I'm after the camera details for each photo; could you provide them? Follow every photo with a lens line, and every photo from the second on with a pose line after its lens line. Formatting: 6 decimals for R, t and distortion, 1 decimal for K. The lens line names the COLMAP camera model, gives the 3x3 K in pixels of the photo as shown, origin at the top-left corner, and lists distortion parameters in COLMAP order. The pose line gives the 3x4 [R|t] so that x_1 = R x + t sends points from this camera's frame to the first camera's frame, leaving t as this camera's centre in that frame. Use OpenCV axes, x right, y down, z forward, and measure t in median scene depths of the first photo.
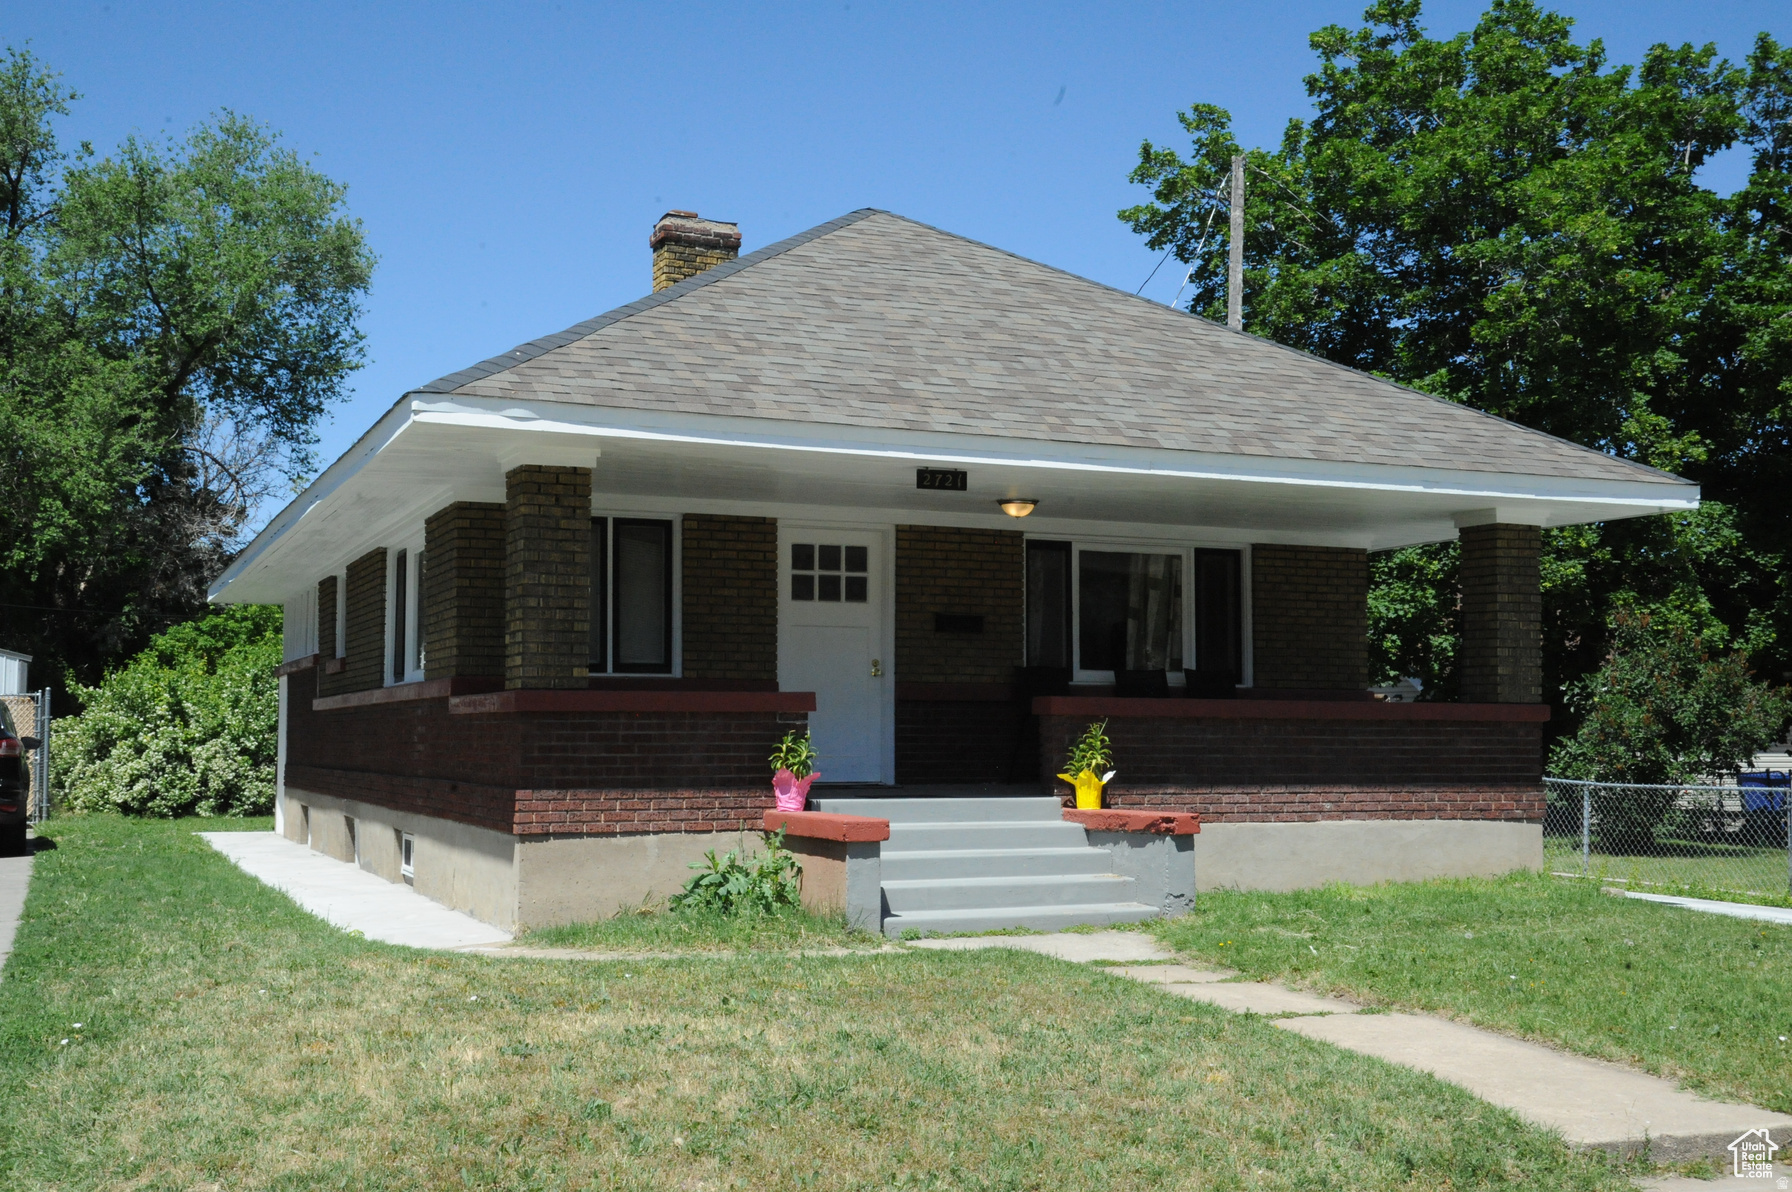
lens RADIAL K [[1919.3, 0, 896.0], [0, 1919.3, 596.0], [0, 0, 1]] dist [-0.005107, 0.350449]
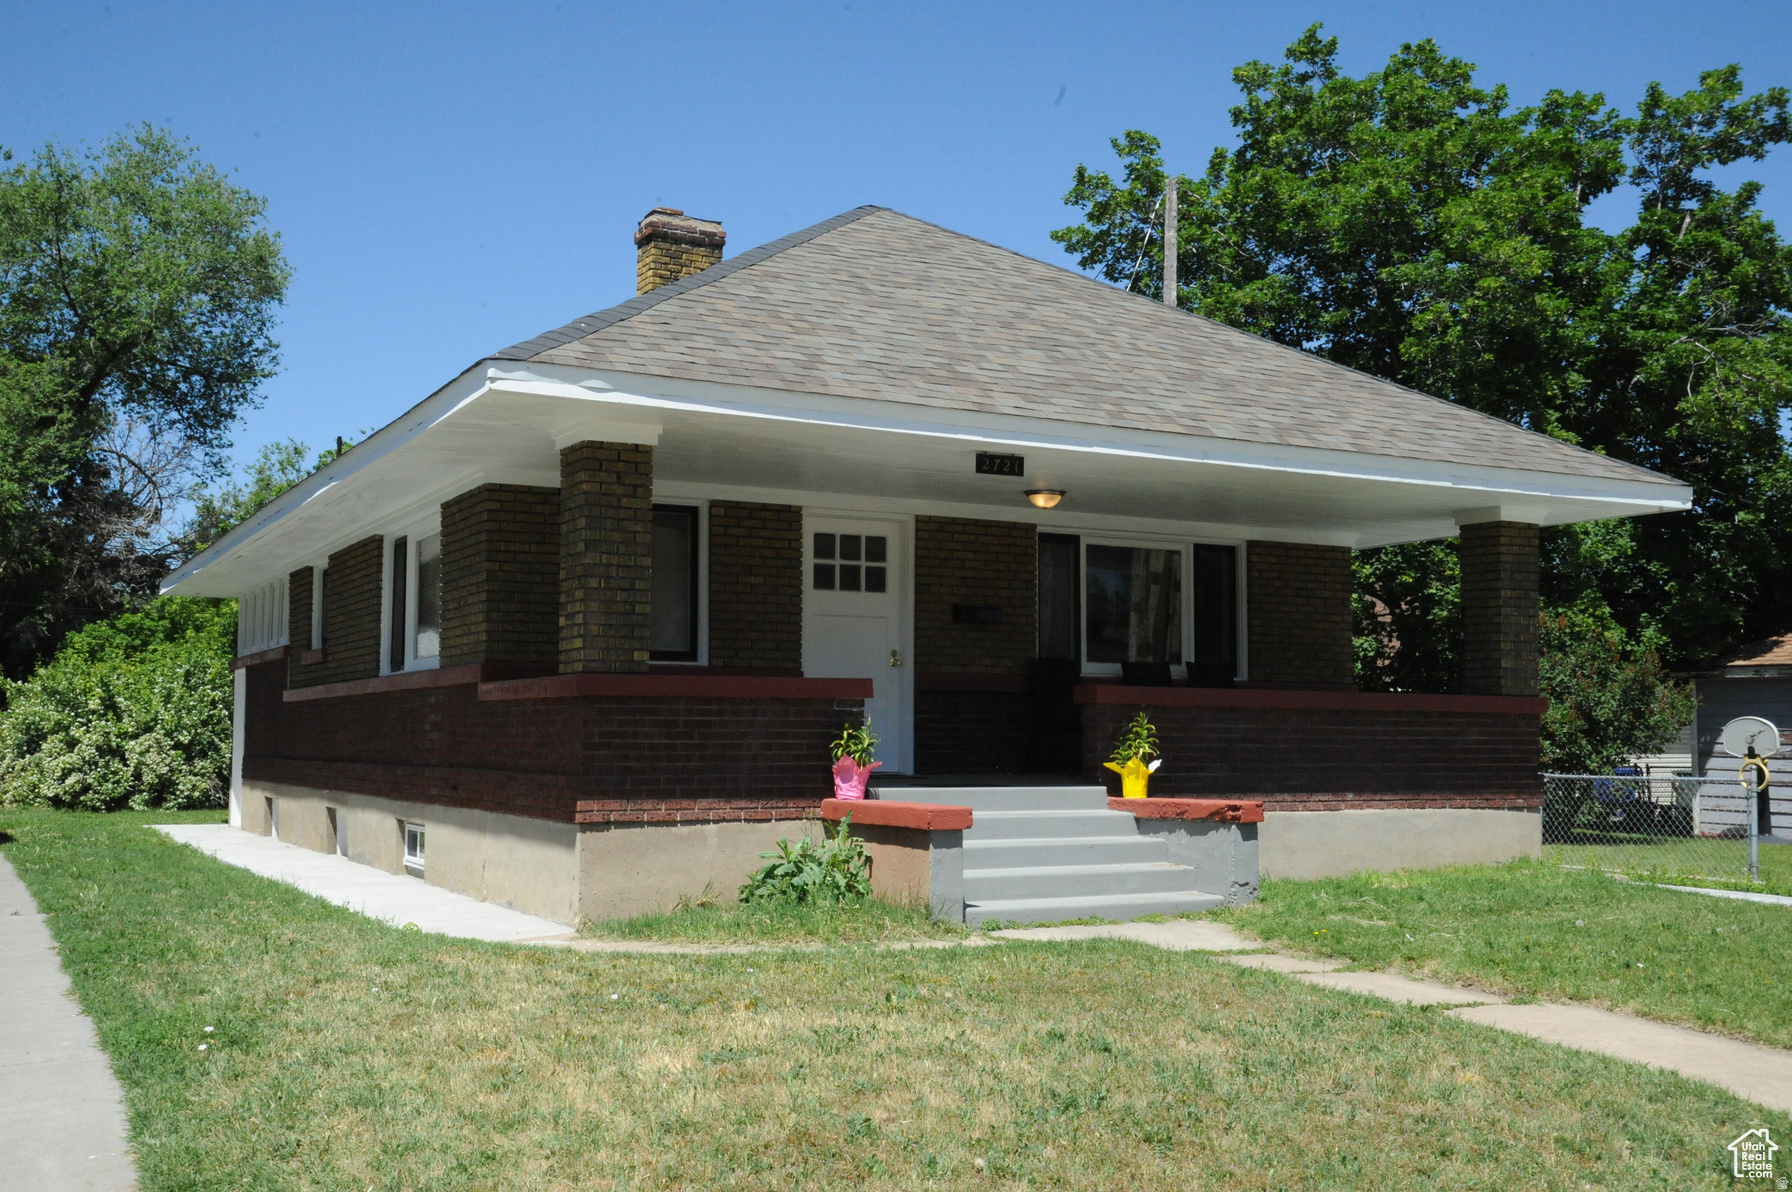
lens RADIAL K [[1783.3, 0, 896.0], [0, 1783.3, 596.0], [0, 0, 1]] dist [-0.026269, 0.261869]
pose [[0.996574, 0.008909, 0.082231, -0.086642], [-0.008368, 0.999941, -0.006922, 0.011545], [-0.082287, 0.006211, 0.996589, 0.073149]]
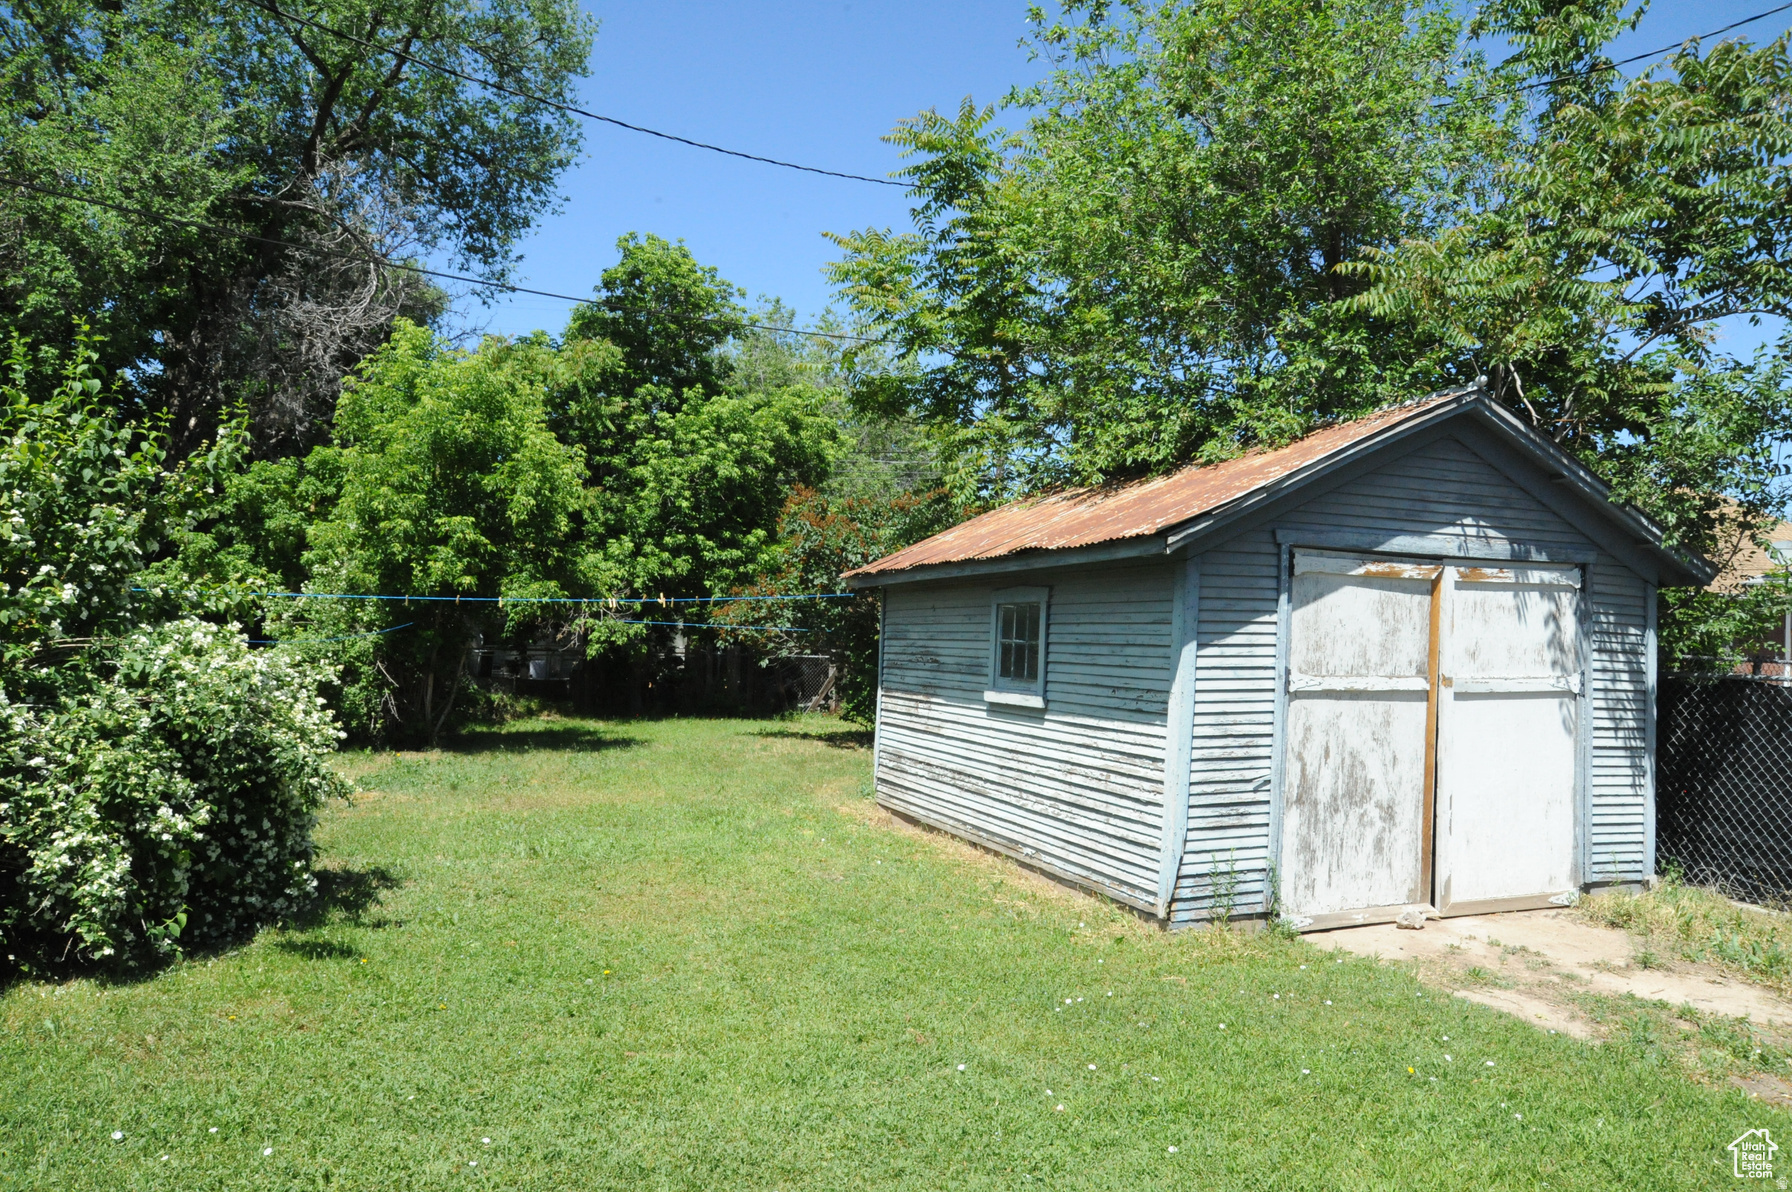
lens RADIAL K [[1234.8, 0, 892.0], [0, 1234.8, 637.3], [0, 0, 1]] dist [-0.143147, 0.124581]
pose [[0.997484, 0.006941, -0.070555, -0.411502], [-0.001466, 0.997002, 0.077363, 0.129045], [0.070881, -0.077065, 0.994503, 1.851655]]
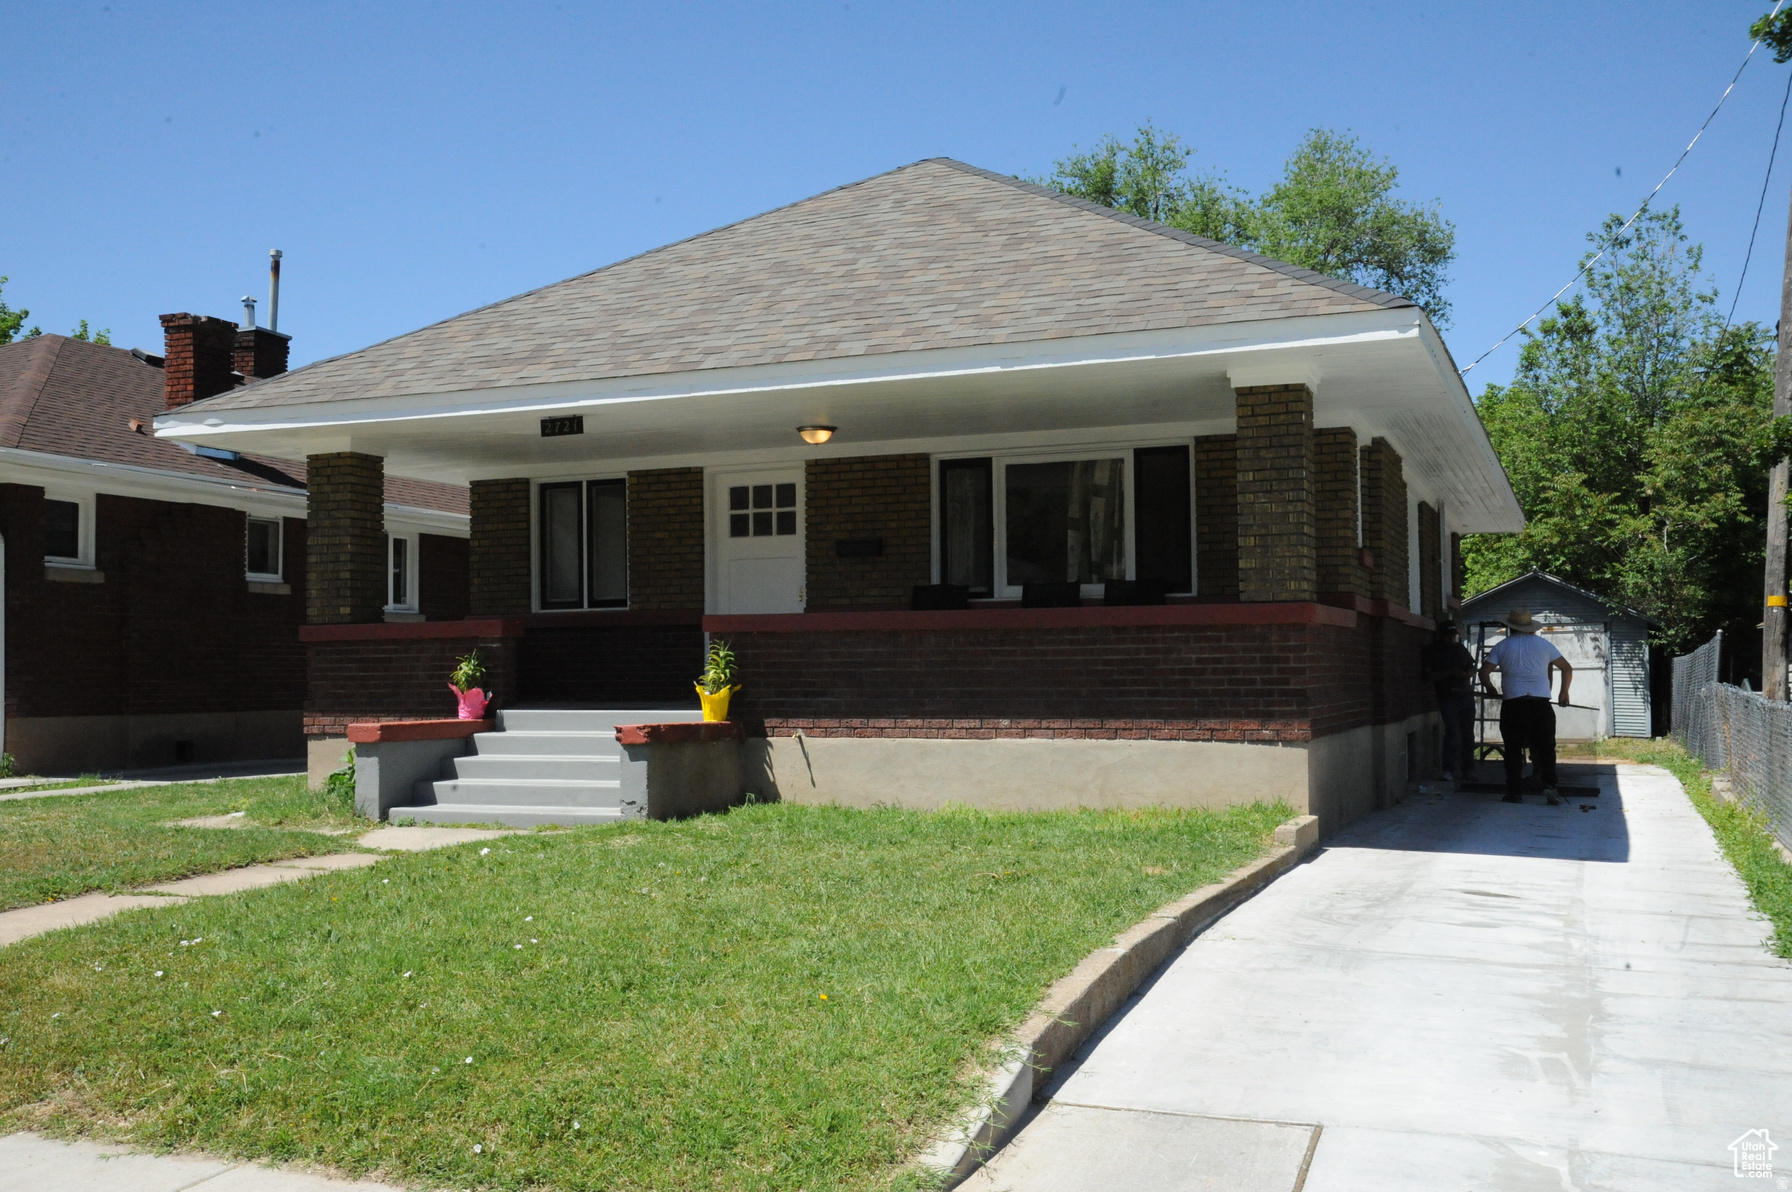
lens RADIAL K [[1692.9, 0, 895.1], [0, 1692.9, 615.2], [0, 0, 1]] dist [-0.006505, 0.007697]
pose [[0.693776, -0.035564, -0.719313, 0.717986], [0.063426, 0.997916, 0.011836, 0.041601], [0.717393, -0.053834, 0.694586, 0.370417]]
